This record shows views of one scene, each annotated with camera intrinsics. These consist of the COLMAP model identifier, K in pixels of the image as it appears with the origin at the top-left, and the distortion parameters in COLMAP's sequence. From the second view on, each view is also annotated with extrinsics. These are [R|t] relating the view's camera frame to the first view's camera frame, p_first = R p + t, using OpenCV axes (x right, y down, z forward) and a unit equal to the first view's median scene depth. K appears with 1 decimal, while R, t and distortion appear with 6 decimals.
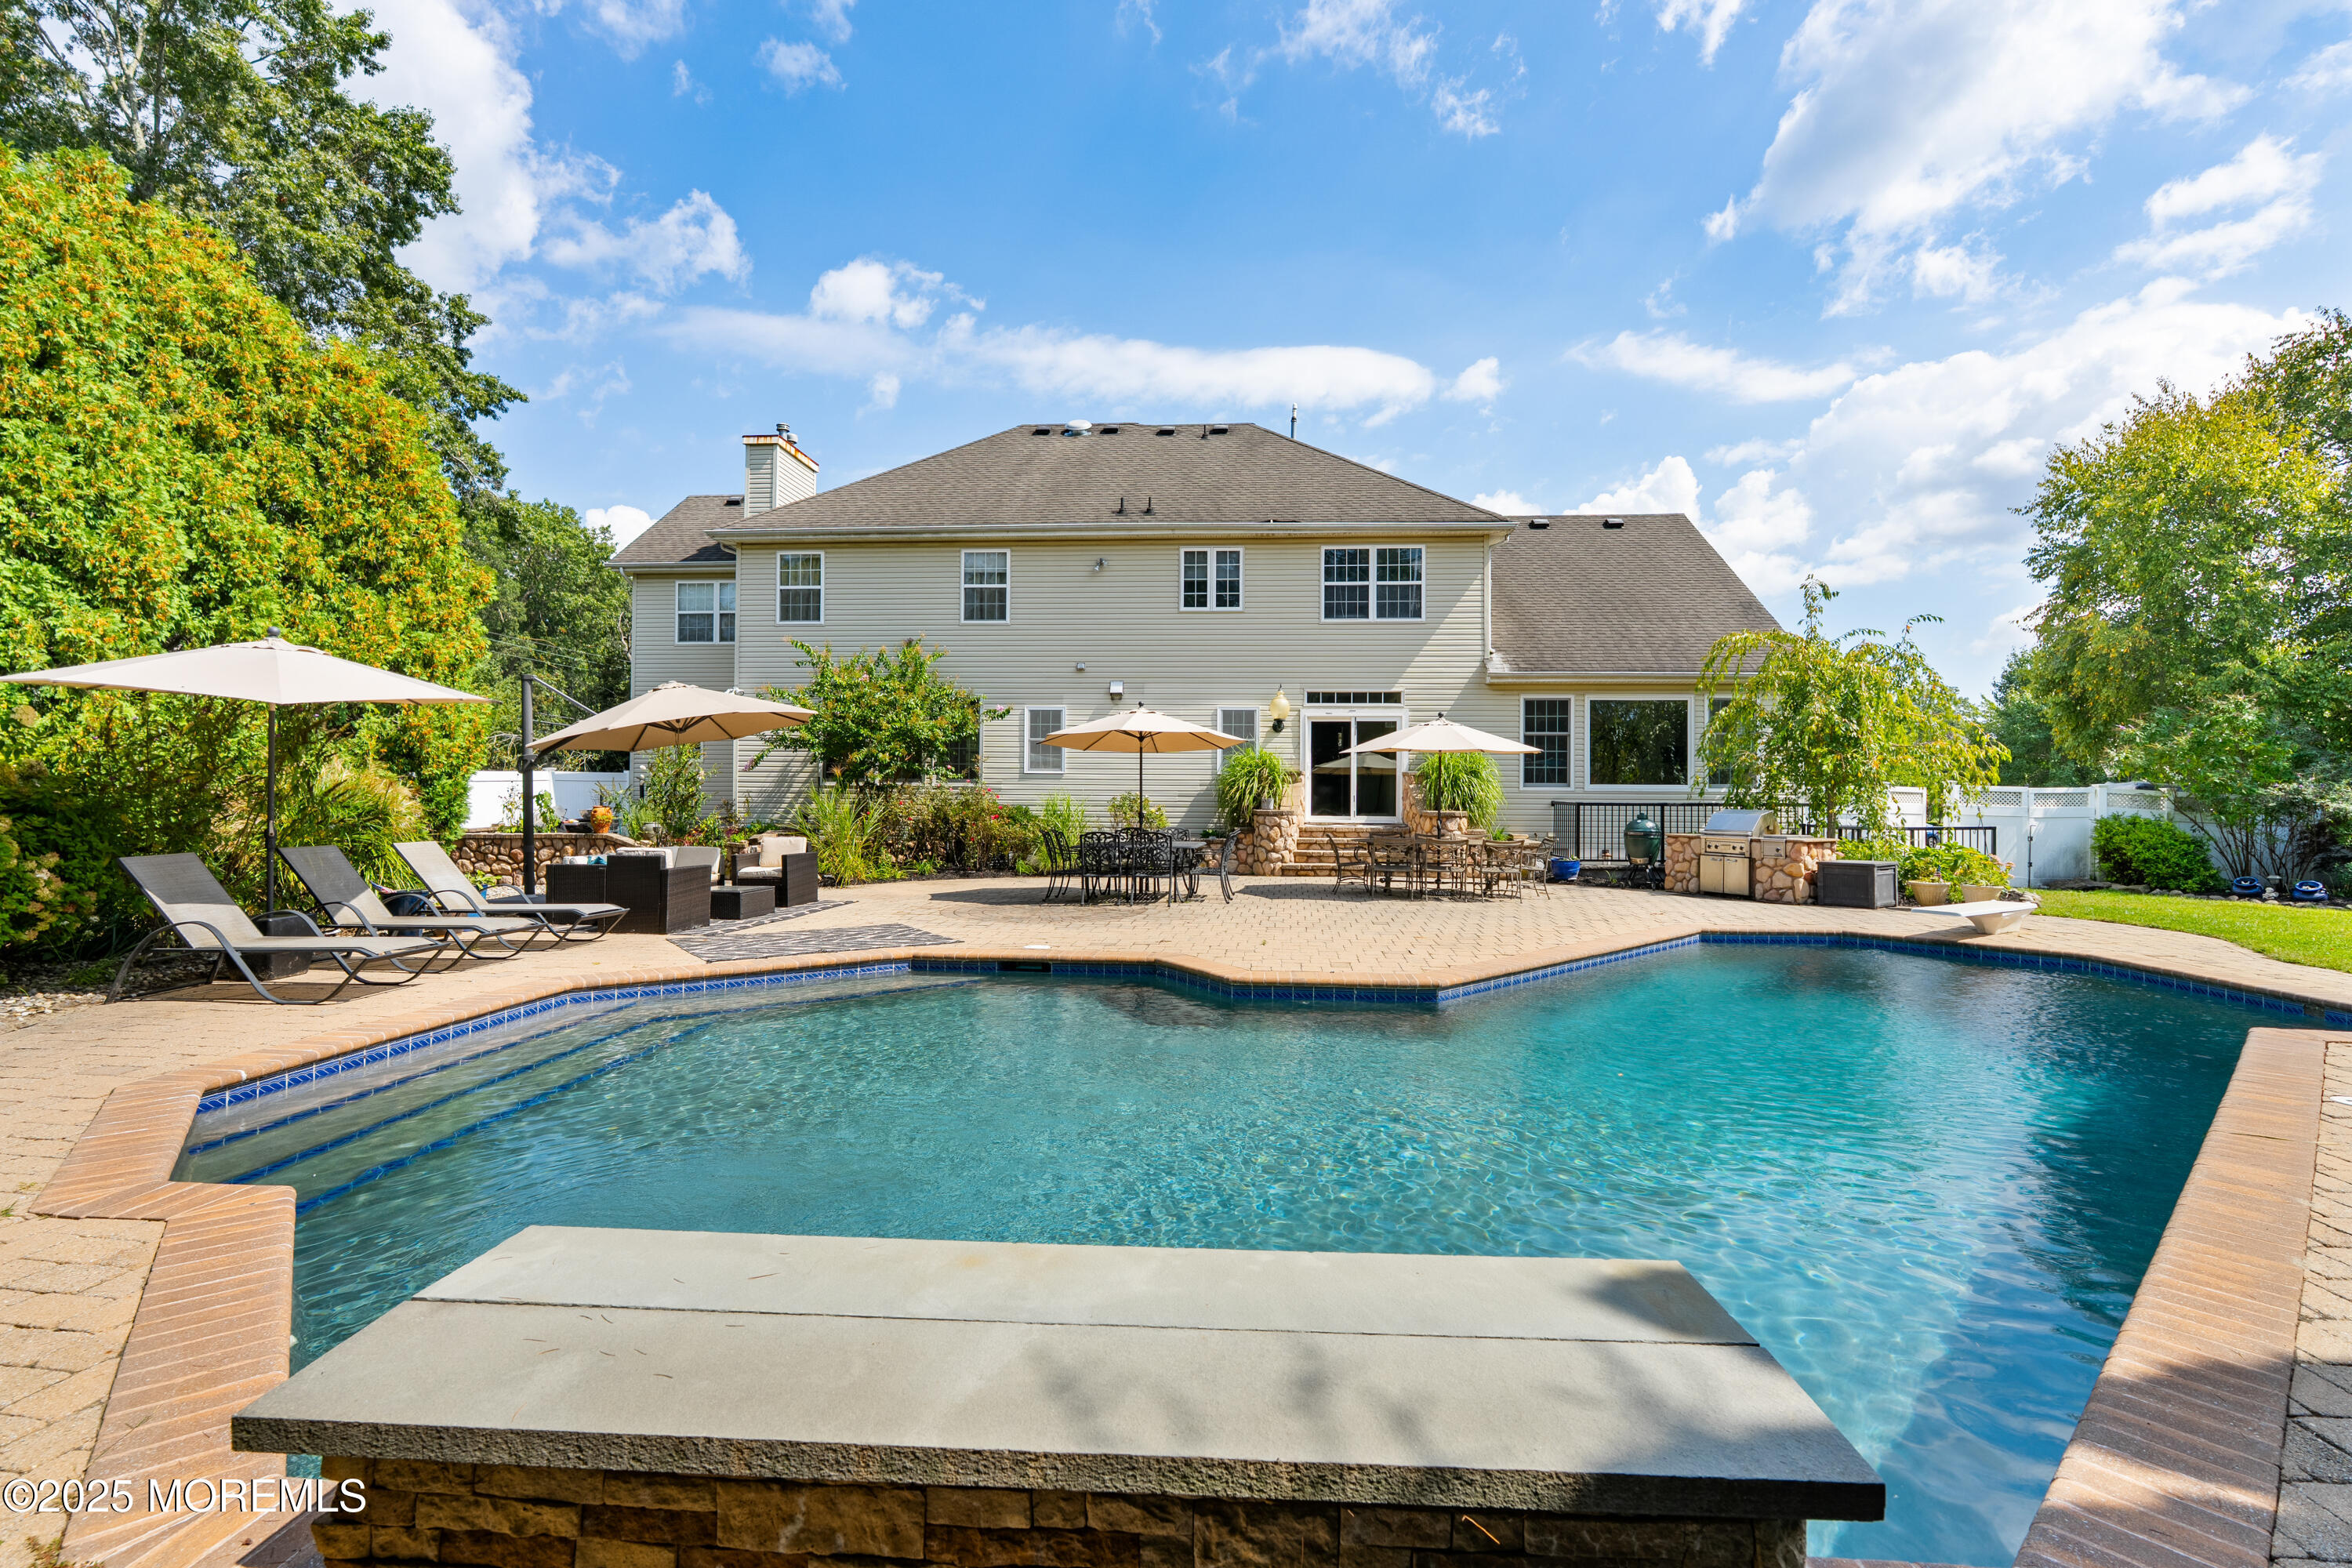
lens RADIAL K [[1046.3, 0, 1170.1], [0, 1046.3, 774.2], [0, 0, 1]] dist [-0.000605, -0.000675]
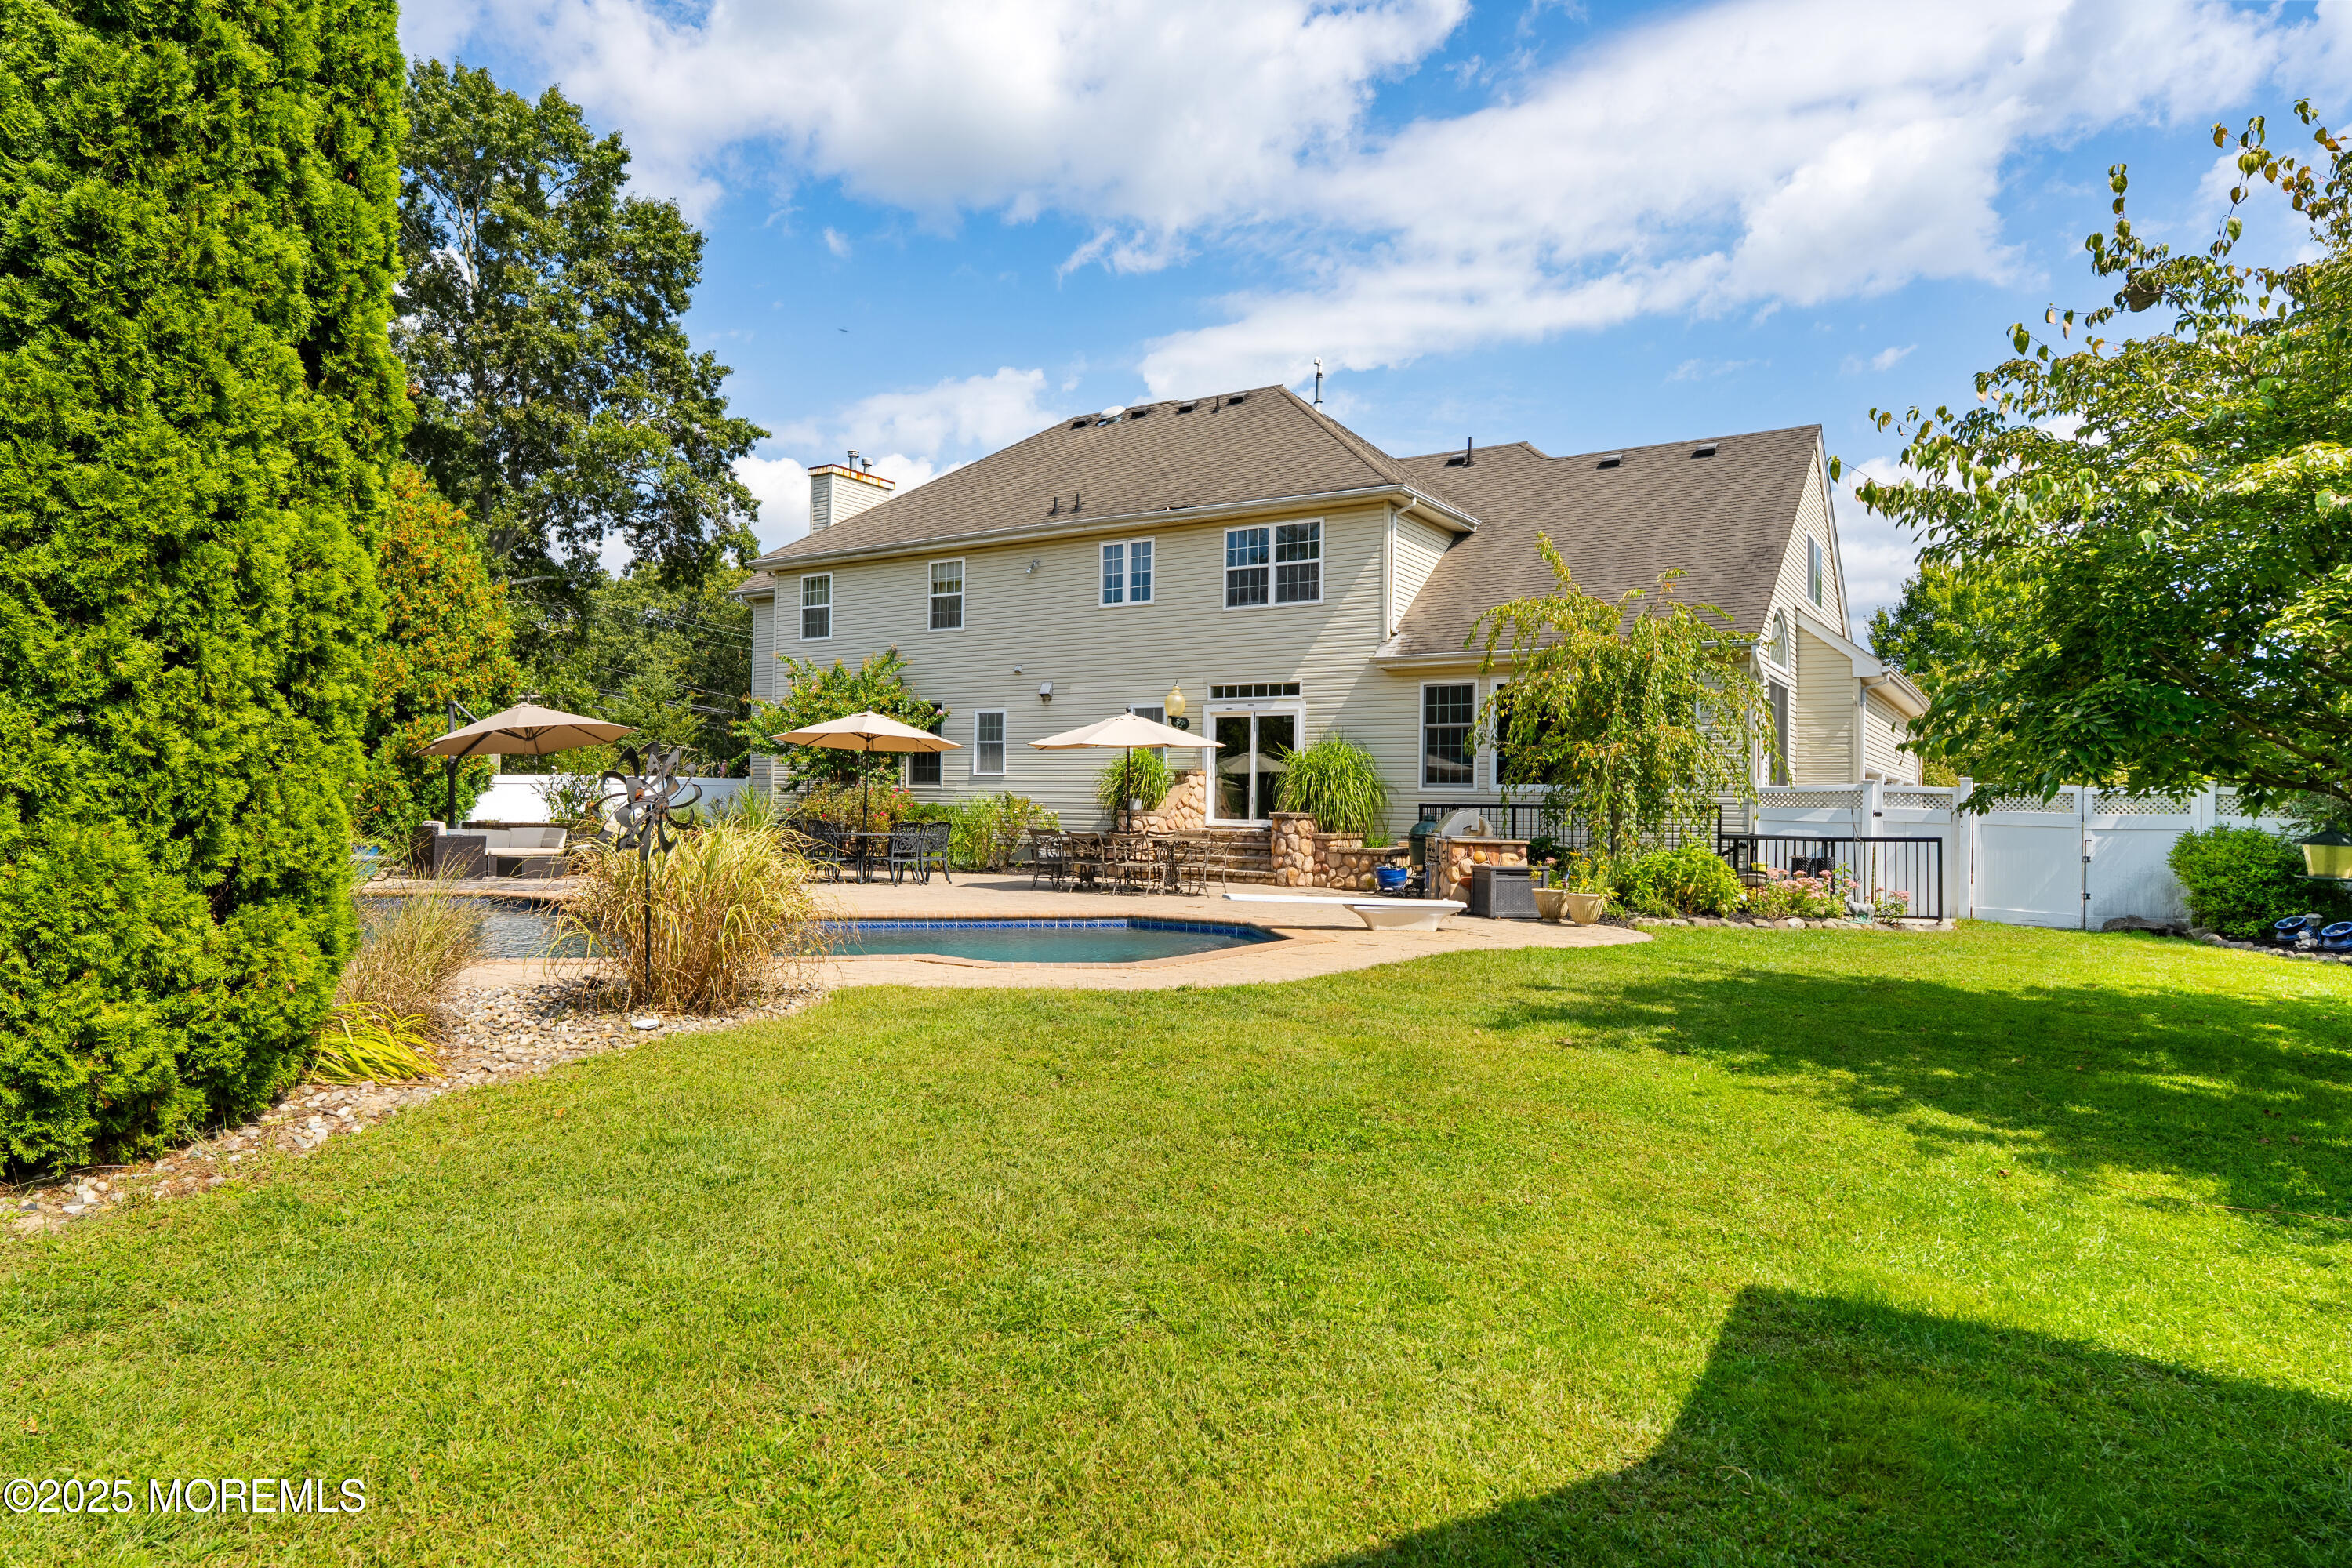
lens RADIAL K [[1370.6, 0, 1183.8], [0, 1370.6, 769.4], [0, 0, 1]] dist [0.006197, 0.000921]
pose [[0.887181, -0.007972, -0.461352, 0.673820], [0.002190, 0.999912, -0.013066, 0.011499], [0.461416, 0.010581, 0.887121, -0.095408]]
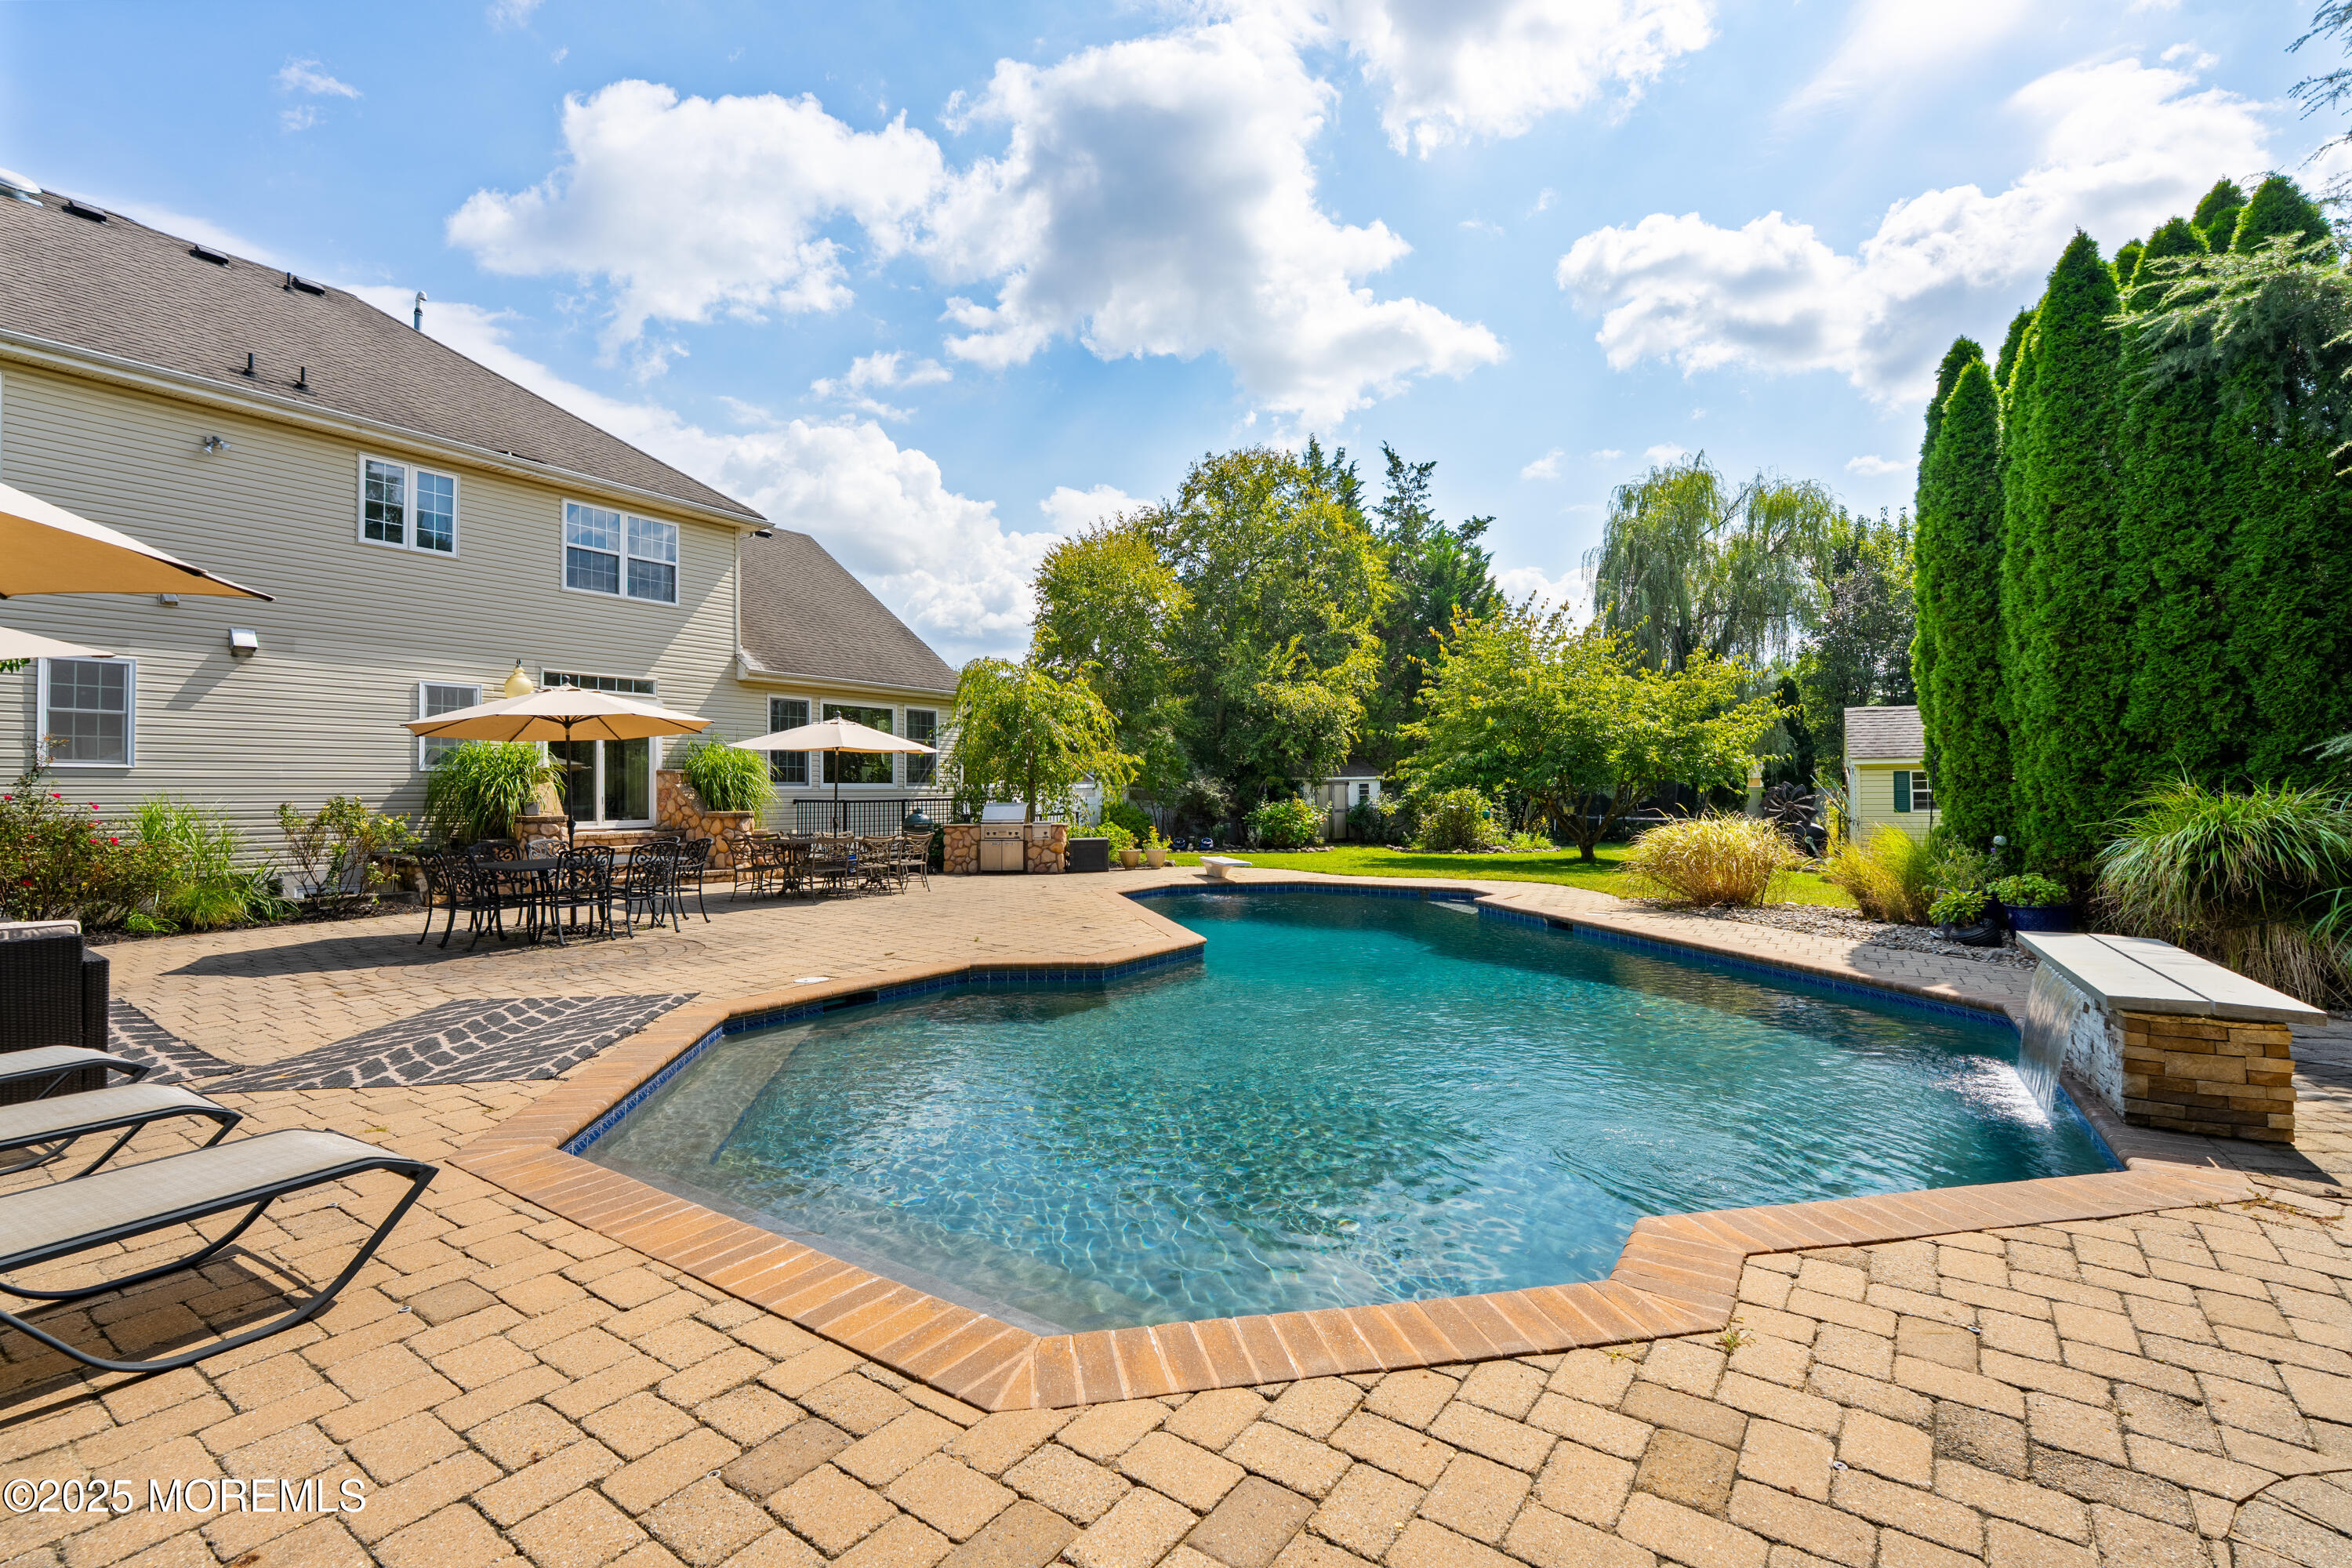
lens RADIAL K [[1046.3, 0, 1172.0], [0, 1046.3, 769.3], [0, 0, 1]] dist [-0.000605, -0.000675]
pose [[0.486181, 0.007882, 0.873822, -0.345294], [-0.002658, 0.999968, -0.007541, 0.002756], [-0.873854, 0.001344, 0.486187, 0.173505]]
